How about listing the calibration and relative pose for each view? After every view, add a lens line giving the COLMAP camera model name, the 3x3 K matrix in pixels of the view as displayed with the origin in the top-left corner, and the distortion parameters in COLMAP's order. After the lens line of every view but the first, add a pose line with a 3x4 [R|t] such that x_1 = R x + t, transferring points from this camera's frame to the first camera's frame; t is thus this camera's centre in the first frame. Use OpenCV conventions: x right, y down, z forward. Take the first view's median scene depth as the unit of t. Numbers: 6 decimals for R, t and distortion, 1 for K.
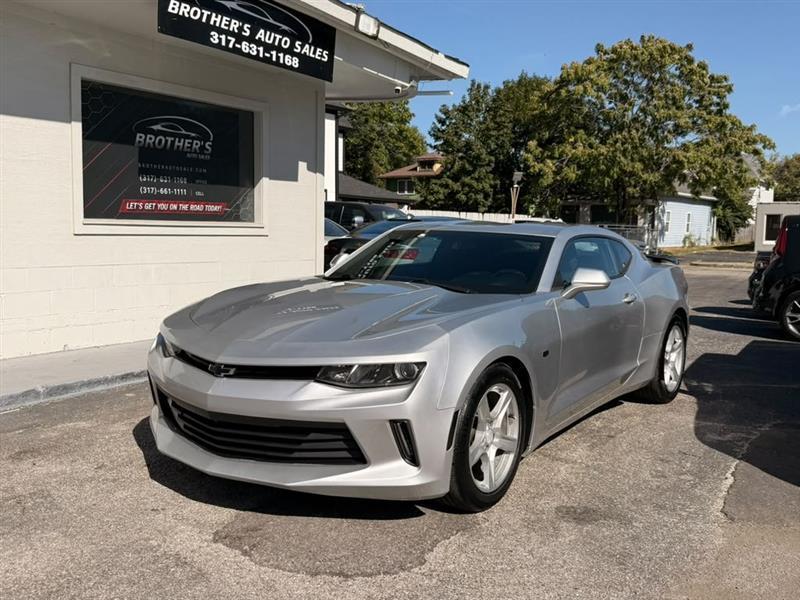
lens RADIAL K [[786.8, 0, 400.2], [0, 786.8, 299.2], [0, 0, 1]] dist [0.165397, -0.379165]
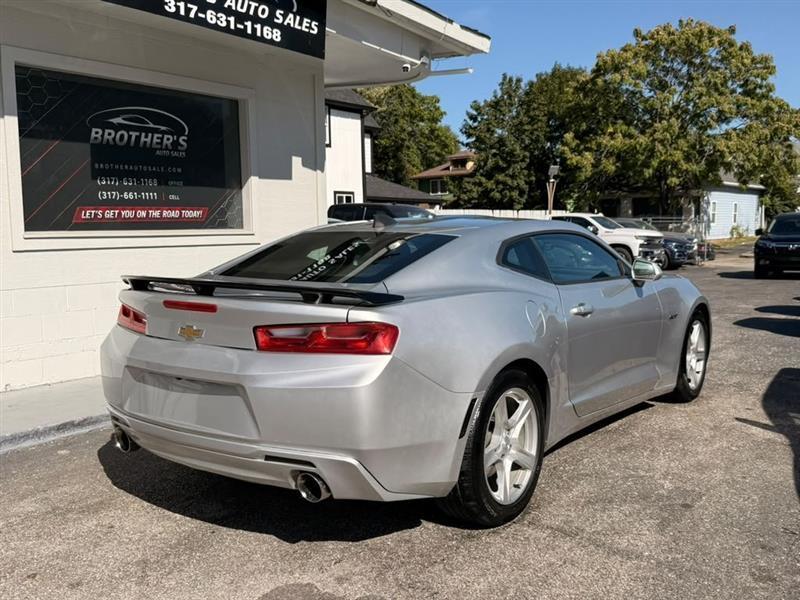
lens RADIAL K [[787.5, 0, 399.0], [0, 787.5, 302.0], [0, 0, 1]] dist [0.170396, -0.402216]
pose [[0.998263, -0.030215, -0.050582, 0.027801], [0.030280, 0.999541, 0.000517, -0.013906], [0.050543, -0.002047, 0.998720, 0.159146]]
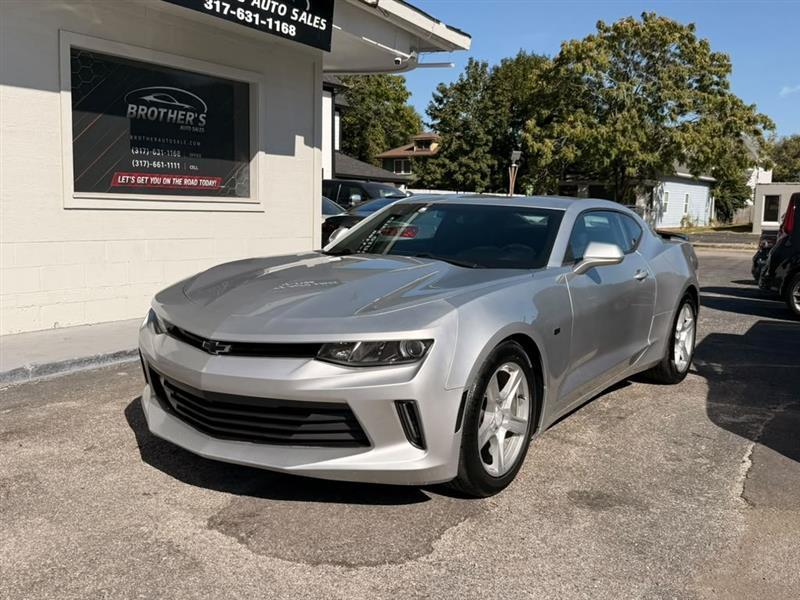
lens RADIAL K [[786.6, 0, 396.5], [0, 786.6, 298.9], [0, 0, 1]] dist [0.168549, -0.384745]
pose [[0.999997, 0.002444, 0.000517, -0.004928], [-0.002455, 0.999719, 0.023568, 0.003901], [-0.000459, -0.023570, 0.999722, 0.024982]]
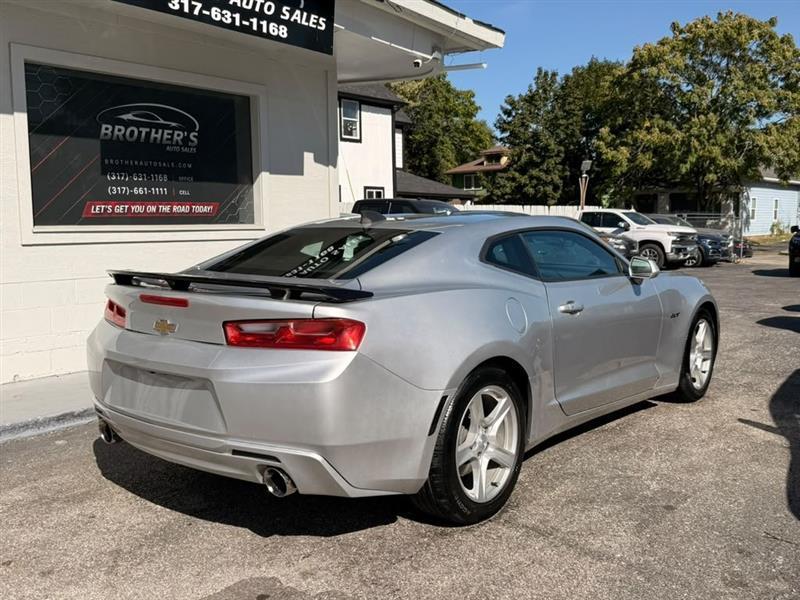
lens RADIAL K [[786.8, 0, 397.5], [0, 786.8, 300.8], [0, 0, 1]] dist [0.161042, -0.366043]
pose [[0.995020, -0.021496, -0.097332, 0.059289], [0.021983, 0.999751, 0.003941, -0.013771], [0.097223, -0.006061, 0.995244, 0.162292]]
